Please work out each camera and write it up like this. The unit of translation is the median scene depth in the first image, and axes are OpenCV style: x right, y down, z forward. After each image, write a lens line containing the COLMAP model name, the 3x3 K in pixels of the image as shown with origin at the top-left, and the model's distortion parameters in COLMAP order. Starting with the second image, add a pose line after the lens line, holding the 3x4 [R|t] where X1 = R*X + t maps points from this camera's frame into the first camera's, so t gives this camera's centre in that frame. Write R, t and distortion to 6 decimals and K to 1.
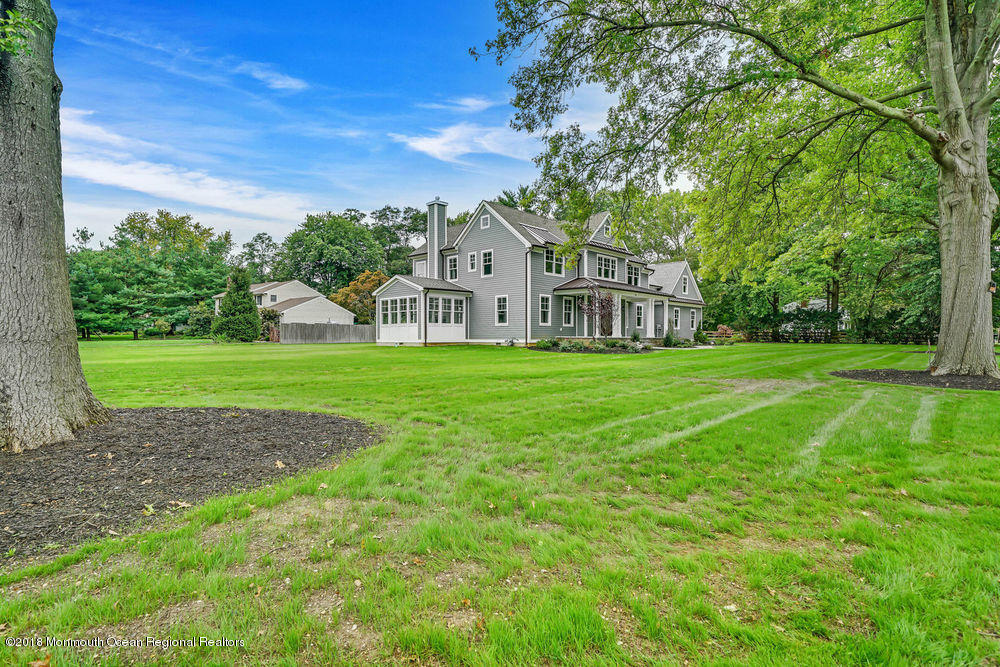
lens RADIAL K [[498.6, 0, 496.7], [0, 498.6, 335.1], [0, 0, 1]] dist [0.000308, 0.000393]
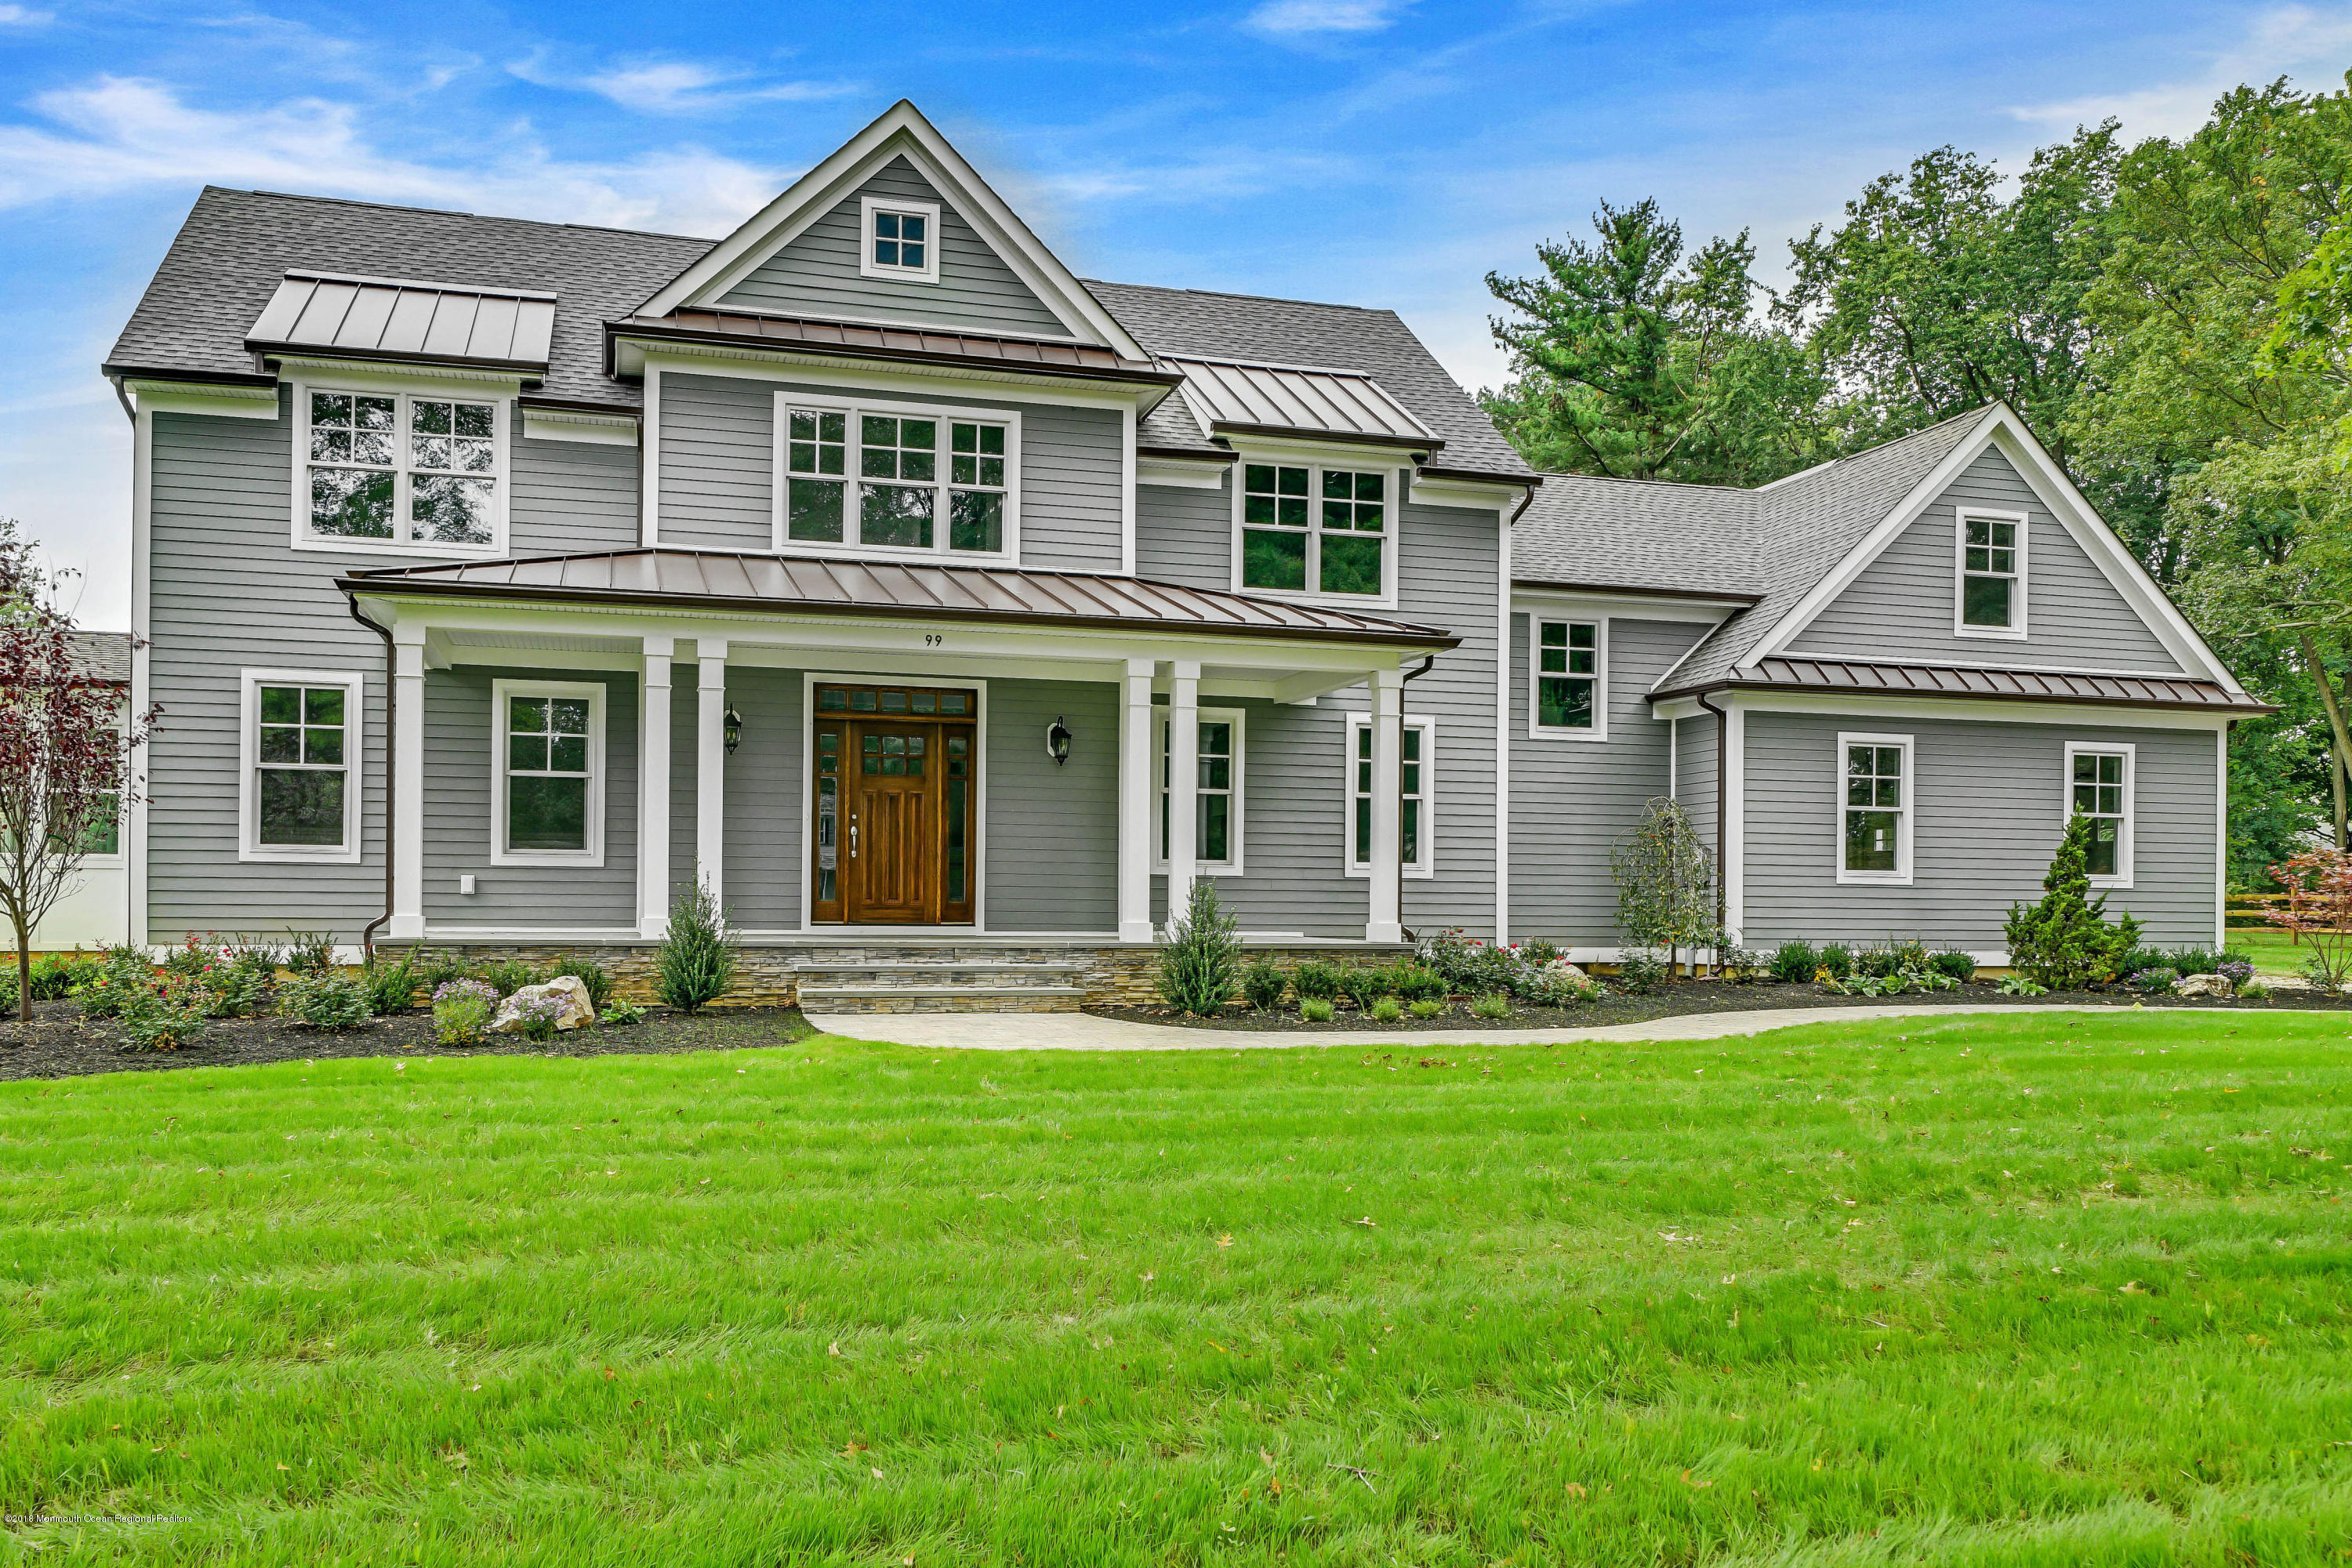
lens RADIAL K [[1678.7, 0, 993.3], [0, 1678.7, 892.7], [0, 0, 1]] dist [0.001854, -0.000135]
pose [[0.846152, 0.002982, -0.532934, 0.519722], [-0.005892, 0.999976, -0.003759, -0.006901], [0.532909, 0.006320, 0.846149, 0.582128]]
